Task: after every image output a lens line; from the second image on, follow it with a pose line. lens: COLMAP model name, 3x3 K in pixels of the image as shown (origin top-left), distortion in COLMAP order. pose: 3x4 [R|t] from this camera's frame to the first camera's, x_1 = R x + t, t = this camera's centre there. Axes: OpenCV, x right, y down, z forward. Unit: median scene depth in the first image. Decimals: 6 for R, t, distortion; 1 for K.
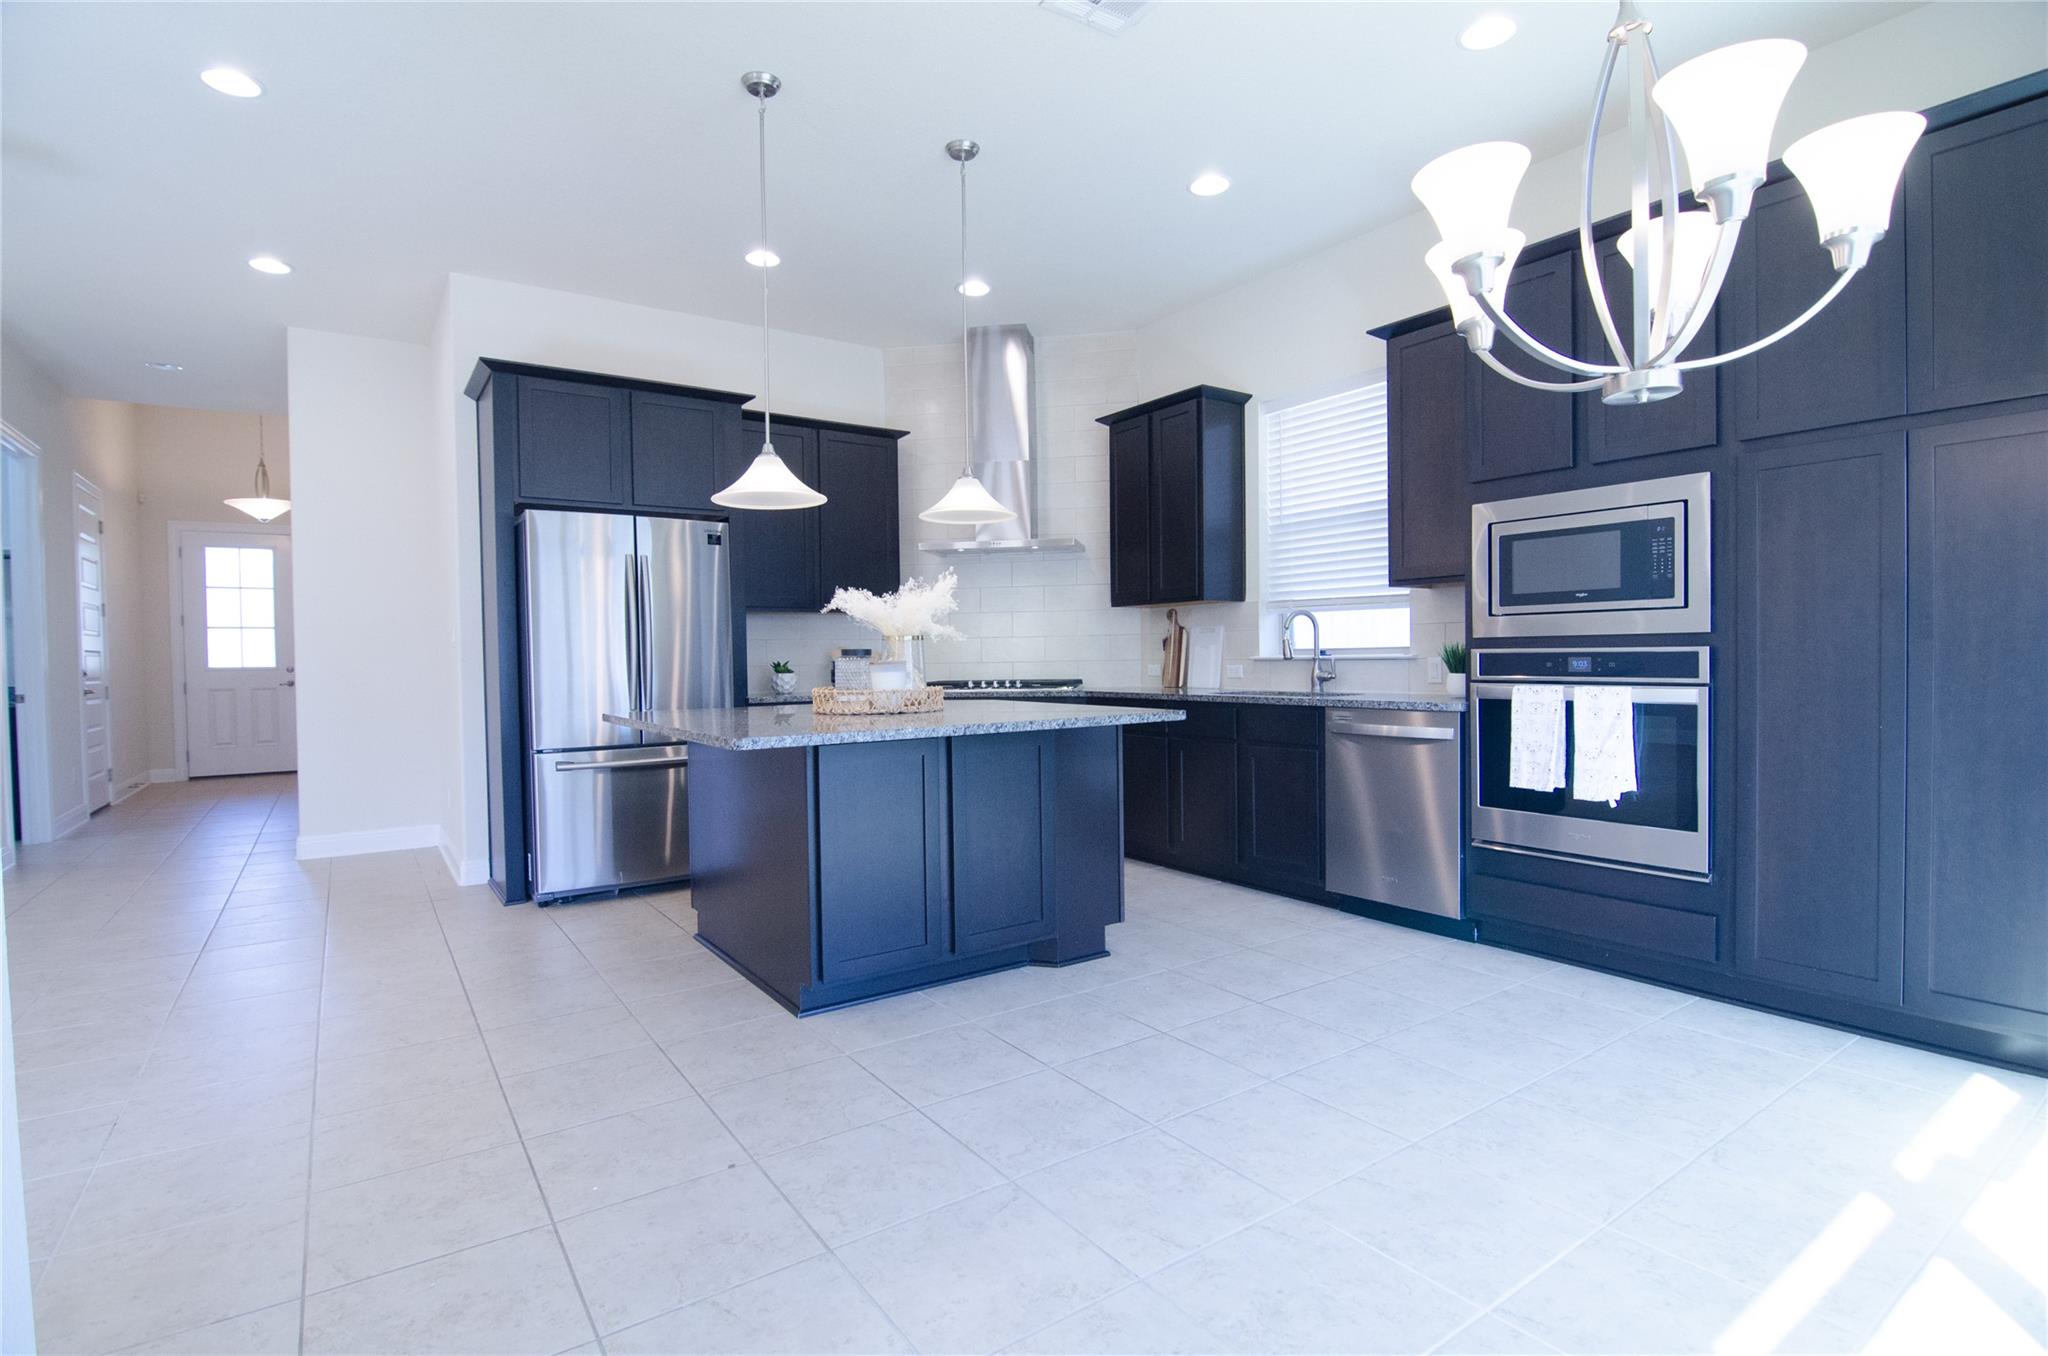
lens RADIAL K [[979.6, 0, 1024.0], [0, 979.6, 678.0], [0, 0, 1]] dist [-0.002303, -0.012832]
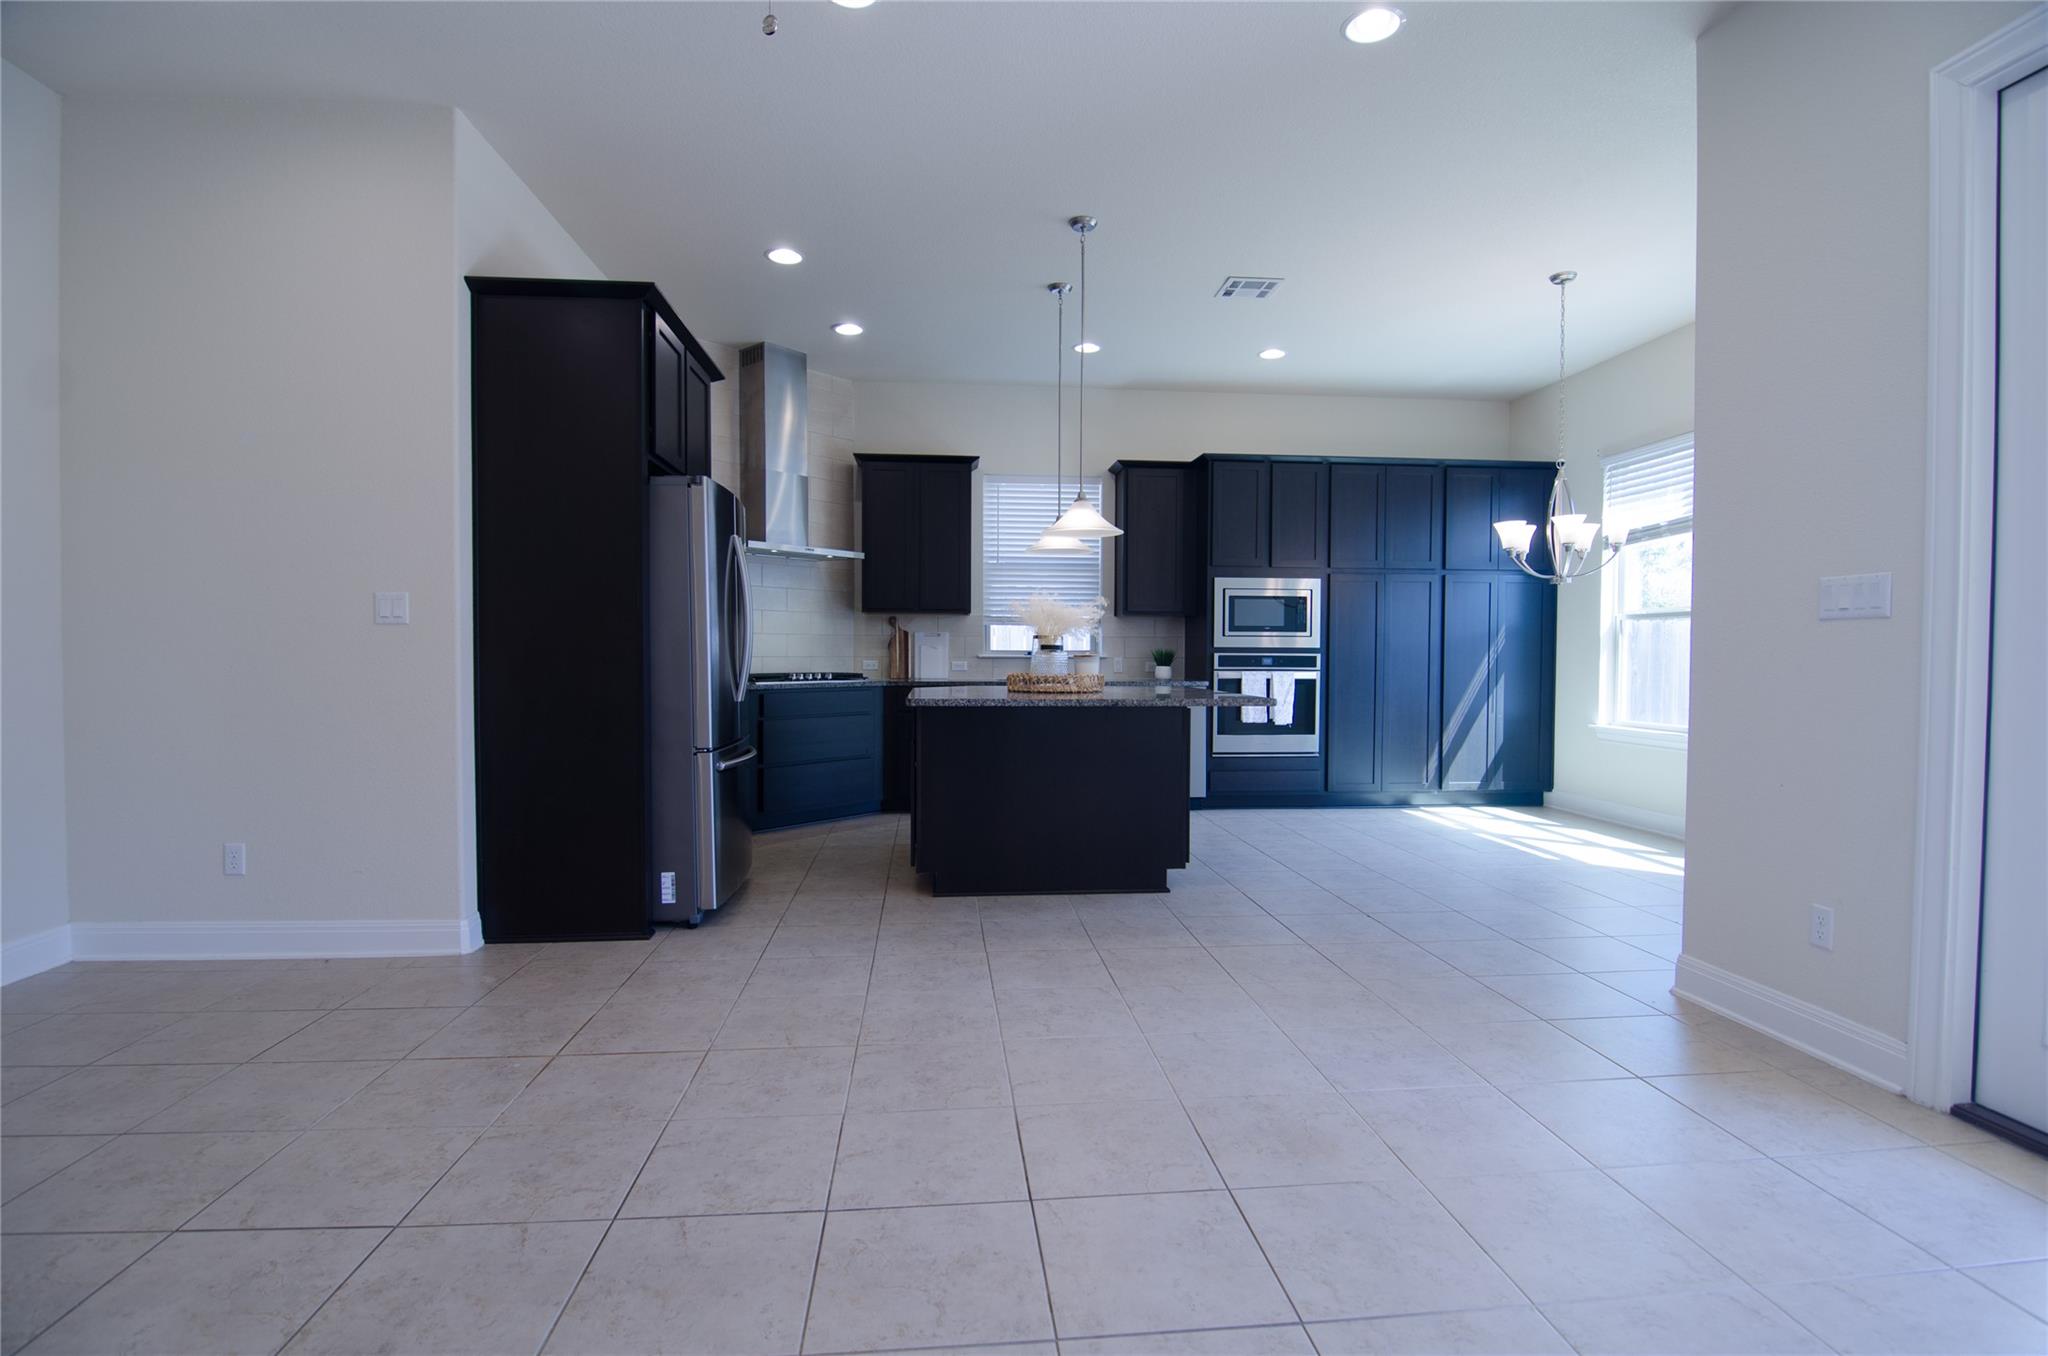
lens RADIAL K [[979.6, 0, 1024.0], [0, 979.6, 678.0], [0, 0, 1]] dist [-0.002303, -0.012832]
pose [[0.491436, -0.004912, 0.870900, -1.106428], [0.008732, 0.999962, 0.000713, 0.011496], [-0.870870, 0.007255, 0.491460, 0.306890]]
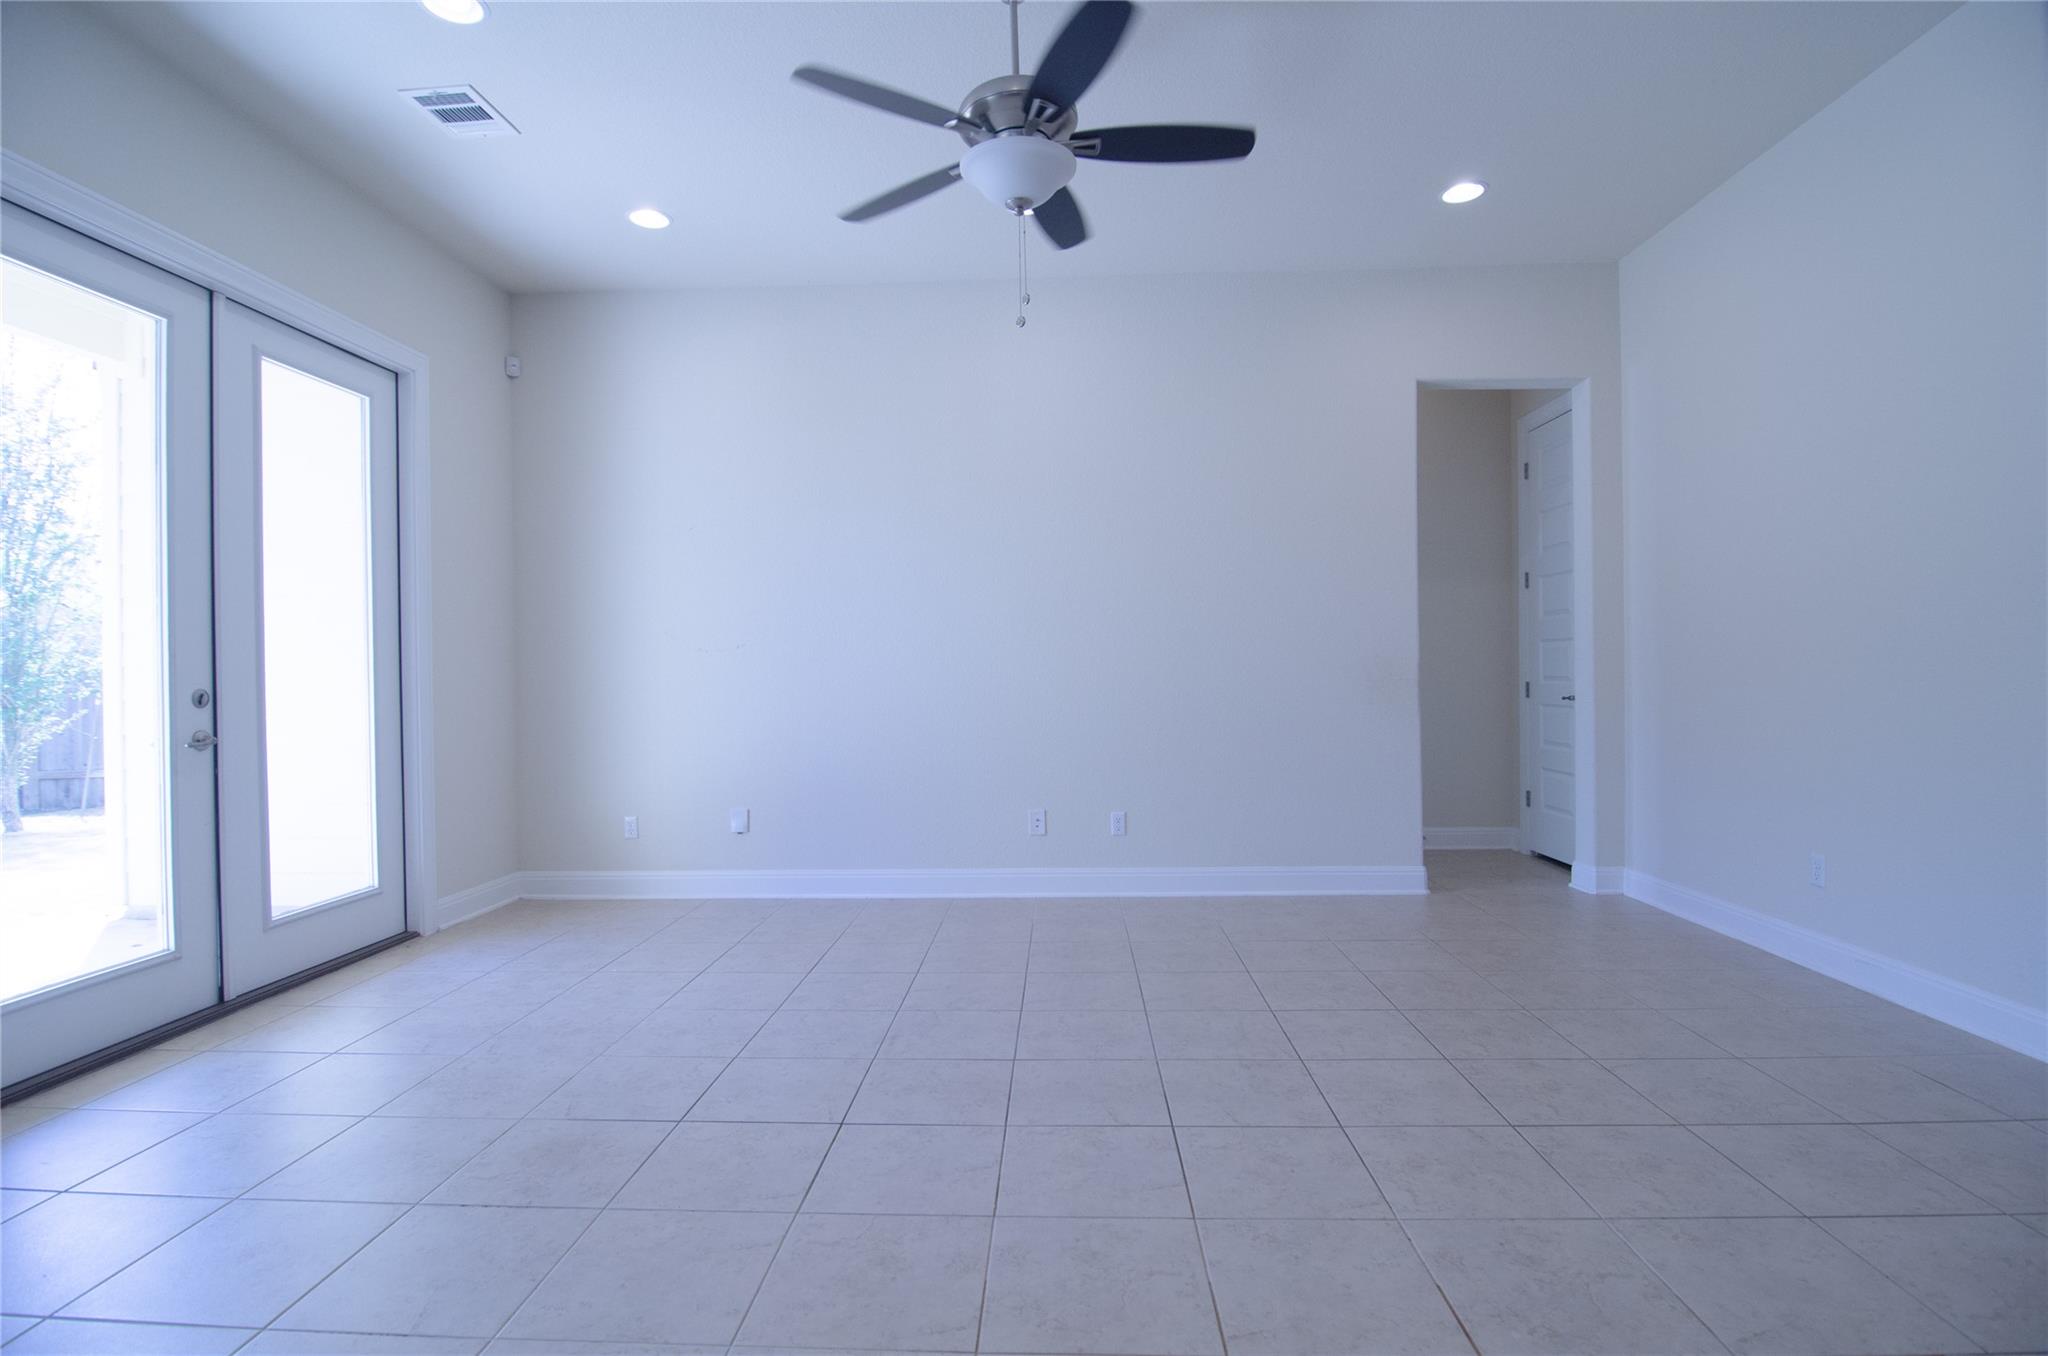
lens RADIAL K [[979.6, 0, 1024.0], [0, 979.6, 678.0], [0, 0, 1]] dist [-0.002303, -0.012832]
pose [[-0.604601, 0.026559, -0.796086, -0.354182], [0.004409, 0.999540, 0.029998, -0.015410], [0.796516, 0.014627, -0.604440, 0.930128]]
